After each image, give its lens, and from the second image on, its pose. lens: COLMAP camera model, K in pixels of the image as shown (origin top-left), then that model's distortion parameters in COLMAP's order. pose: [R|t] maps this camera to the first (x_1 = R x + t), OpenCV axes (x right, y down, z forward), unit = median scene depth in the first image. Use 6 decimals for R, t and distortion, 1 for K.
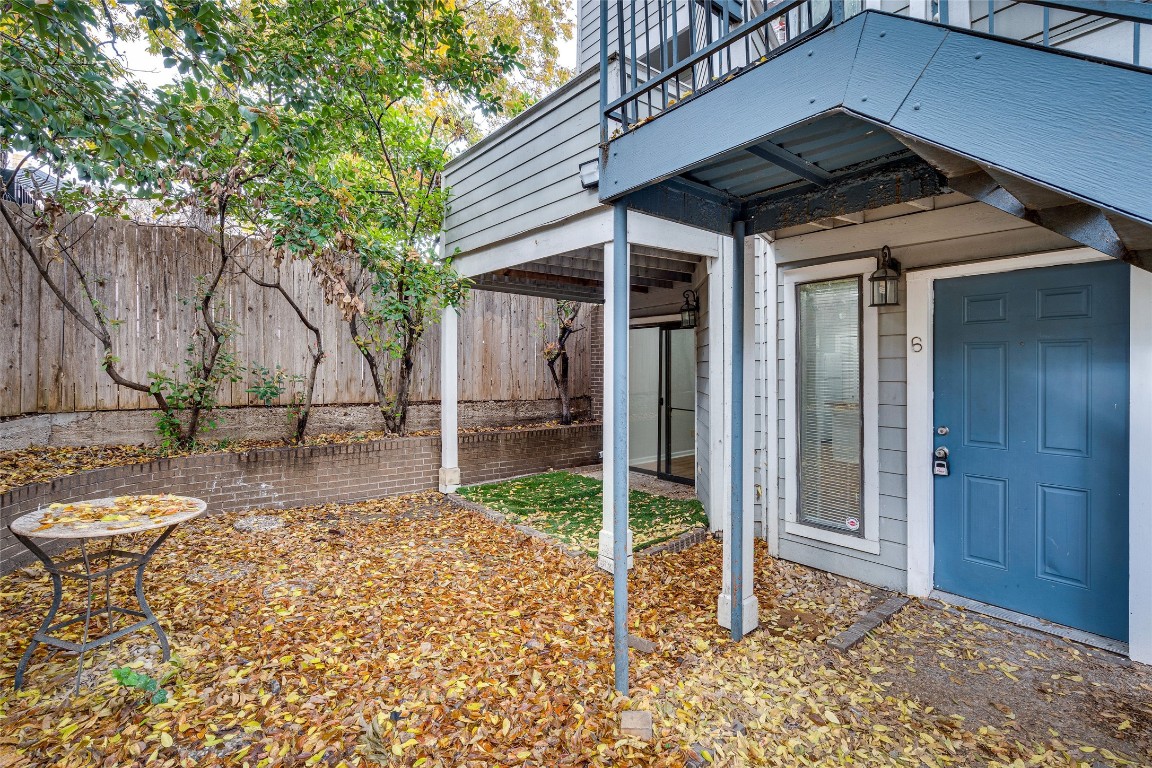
lens RADIAL K [[523.5, 0, 584.7], [0, 523.5, 376.8], [0, 0, 1]] dist [0.000261, 0.000623]
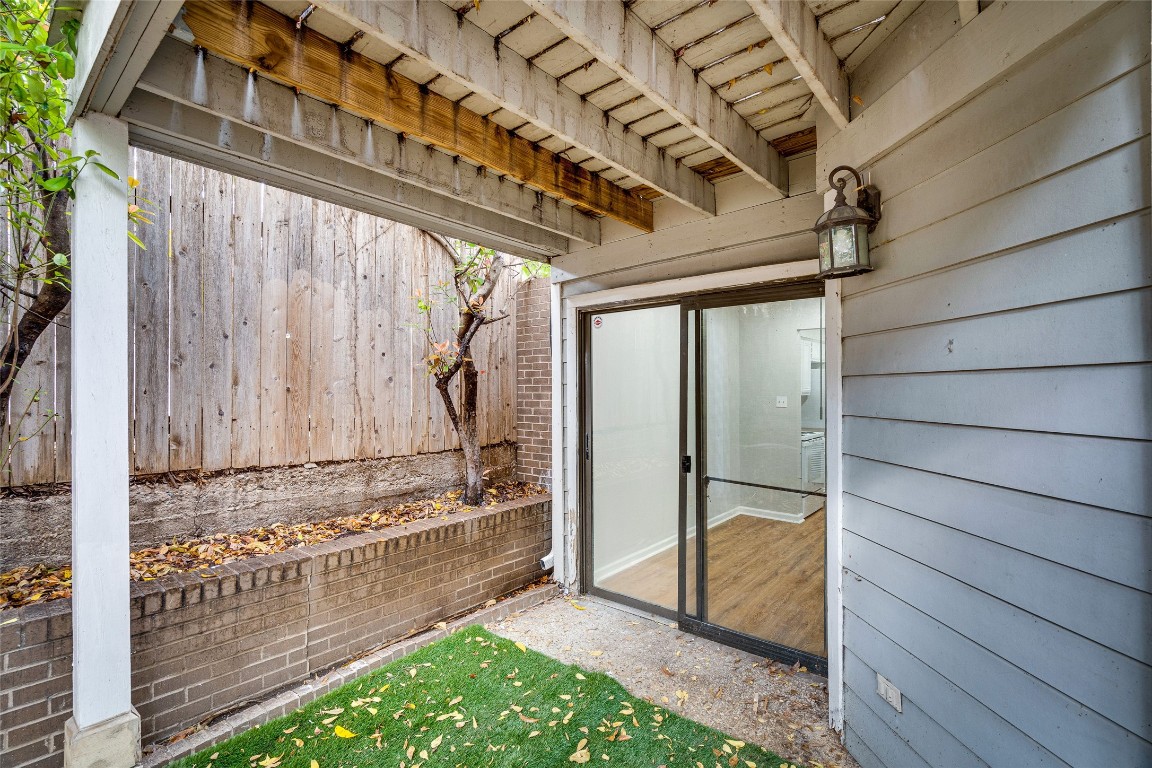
lens RADIAL K [[521.7, 0, 576.9], [0, 521.7, 391.7], [0, 0, 1]] dist [-0.000152, 0.000282]
pose [[0.984677, -0.005076, 0.174316, -0.025151], [0.007601, 0.999876, -0.013818, -0.009322], [-0.174225, 0.014931, 0.984593, 0.491610]]
